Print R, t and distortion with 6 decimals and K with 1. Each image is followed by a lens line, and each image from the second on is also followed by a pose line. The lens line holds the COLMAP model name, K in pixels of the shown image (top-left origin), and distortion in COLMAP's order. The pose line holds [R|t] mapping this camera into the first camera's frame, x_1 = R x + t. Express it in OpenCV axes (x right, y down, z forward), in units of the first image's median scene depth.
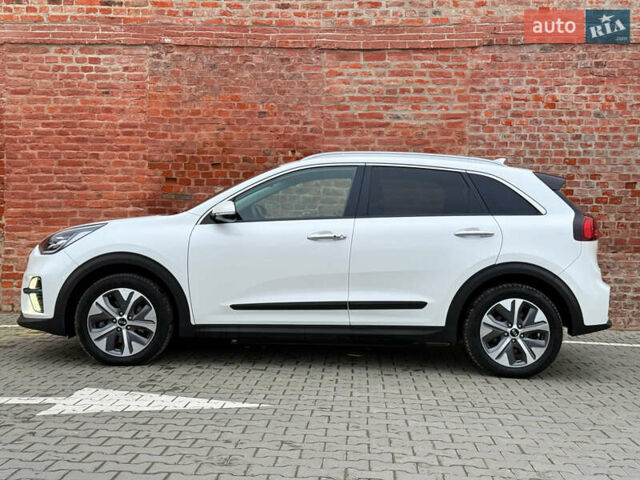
lens RADIAL K [[890.4, 0, 326.0], [0, 890.4, 241.2], [0, 0, 1]] dist [0.117585, 0.000000]
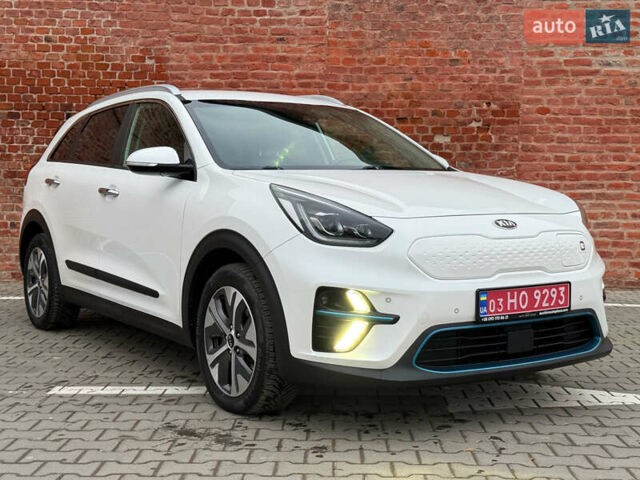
lens RADIAL K [[890.4, 0, 318.7], [0, 890.4, 244.6], [0, 0, 1]] dist [0.117585, 0.000000]
pose [[0.999697, -0.004369, 0.024236, -0.230670], [0.003262, 0.998959, 0.045503, -0.000090], [-0.024410, -0.045410, 0.998670, 0.091844]]
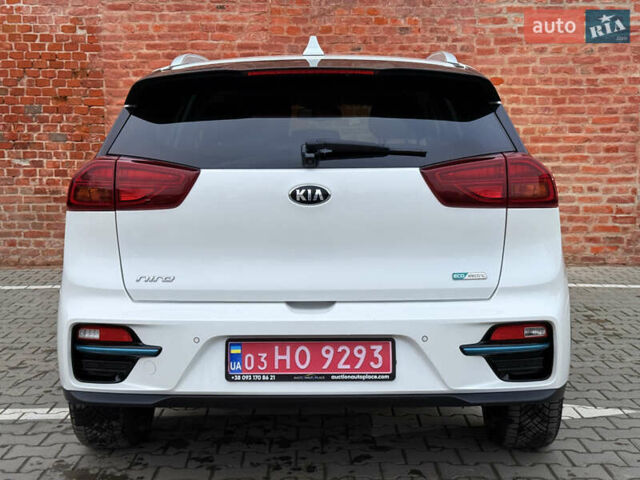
lens RADIAL K [[890.4, 0, 317.4], [0, 890.4, 243.6], [0, 0, 1]] dist [0.117585, 0.000000]
pose [[0.998544, -0.021738, 0.049377, -0.201324], [0.016895, 0.995193, 0.096464, -0.023045], [-0.051237, -0.095489, 0.994111, 0.128894]]
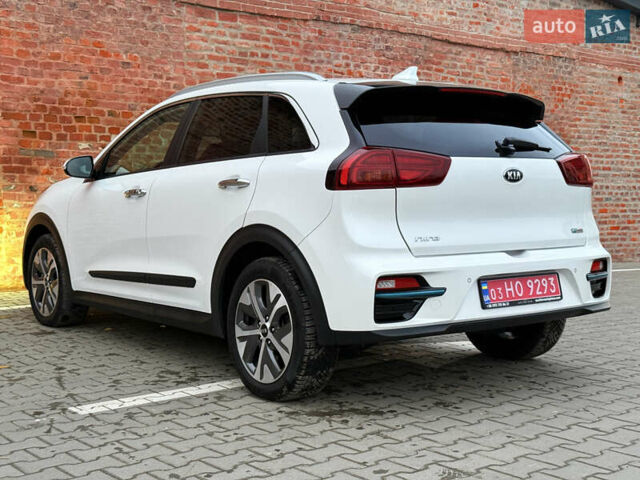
lens RADIAL K [[890.4, 0, 323.7], [0, 890.4, 241.2], [0, 0, 1]] dist [0.117585, 0.000000]
pose [[0.749305, -0.048463, 0.660450, -0.541090], [0.020505, 0.998538, 0.050008, -0.002559], [-0.661908, -0.023929, 0.749203, 0.163582]]
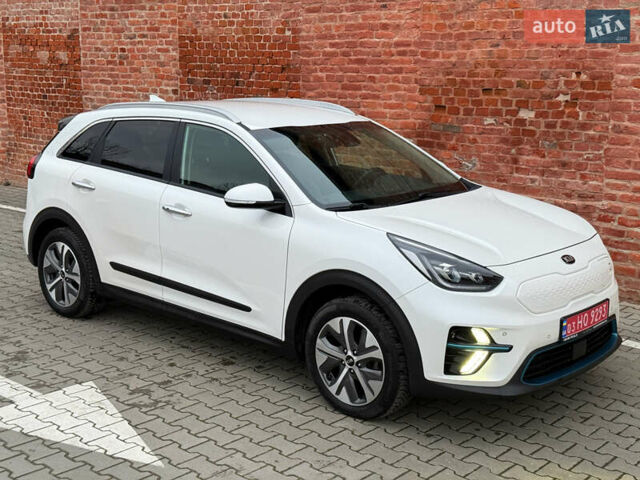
lens RADIAL K [[890.4, 0, 316.2], [0, 890.4, 243.1], [0, 0, 1]] dist [0.117585, 0.000000]
pose [[0.768769, 0.122467, -0.627691, 0.290705], [-0.015517, 0.984776, 0.173132, -0.087987], [0.639338, -0.123359, 0.758966, 0.258319]]
